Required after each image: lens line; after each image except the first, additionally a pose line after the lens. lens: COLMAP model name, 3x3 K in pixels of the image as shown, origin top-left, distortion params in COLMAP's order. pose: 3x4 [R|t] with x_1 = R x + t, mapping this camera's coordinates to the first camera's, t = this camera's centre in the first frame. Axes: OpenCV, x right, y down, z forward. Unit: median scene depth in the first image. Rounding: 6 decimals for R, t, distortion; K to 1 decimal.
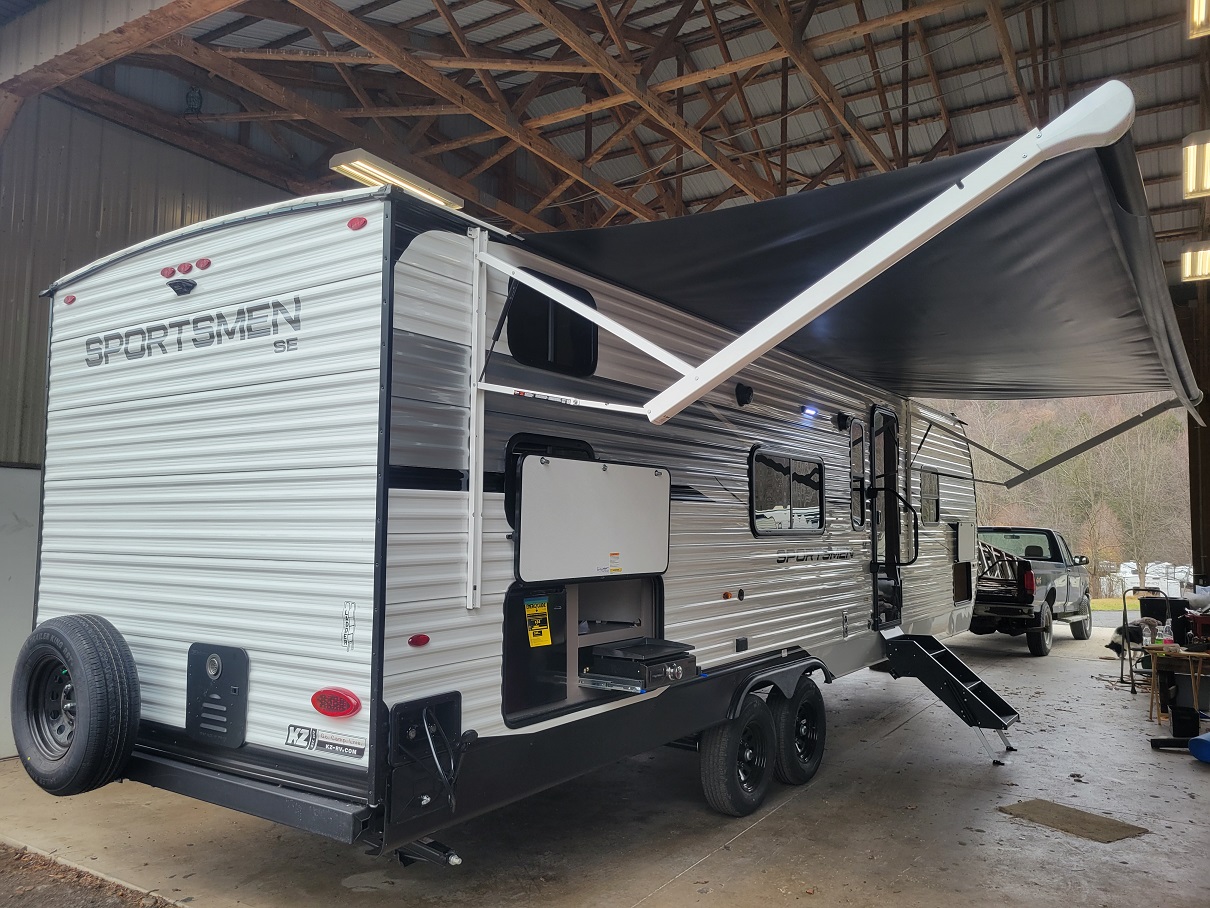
lens RADIAL K [[905.1, 0, 610.3], [0, 905.1, 451.7], [0, 0, 1]] dist [0.038873, -0.011133]
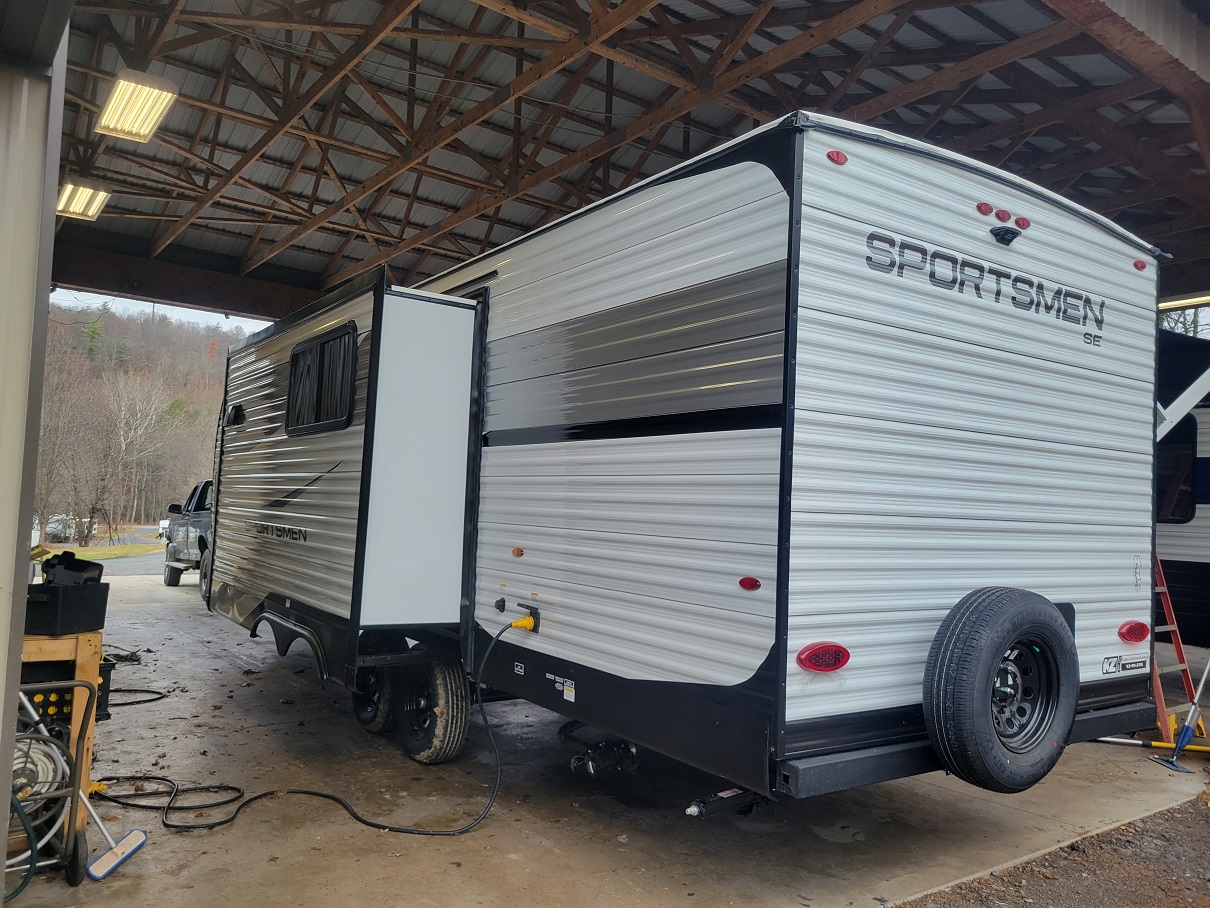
lens RADIAL K [[905.1, 0, 609.9], [0, 905.1, 458.3], [0, 0, 1]] dist [0.038873, -0.011133]
pose [[0.361262, 0.054967, 0.930843, -1.505416], [-0.116305, 0.993122, -0.013506, 0.109450], [-0.925182, -0.103383, 0.365171, 1.026960]]
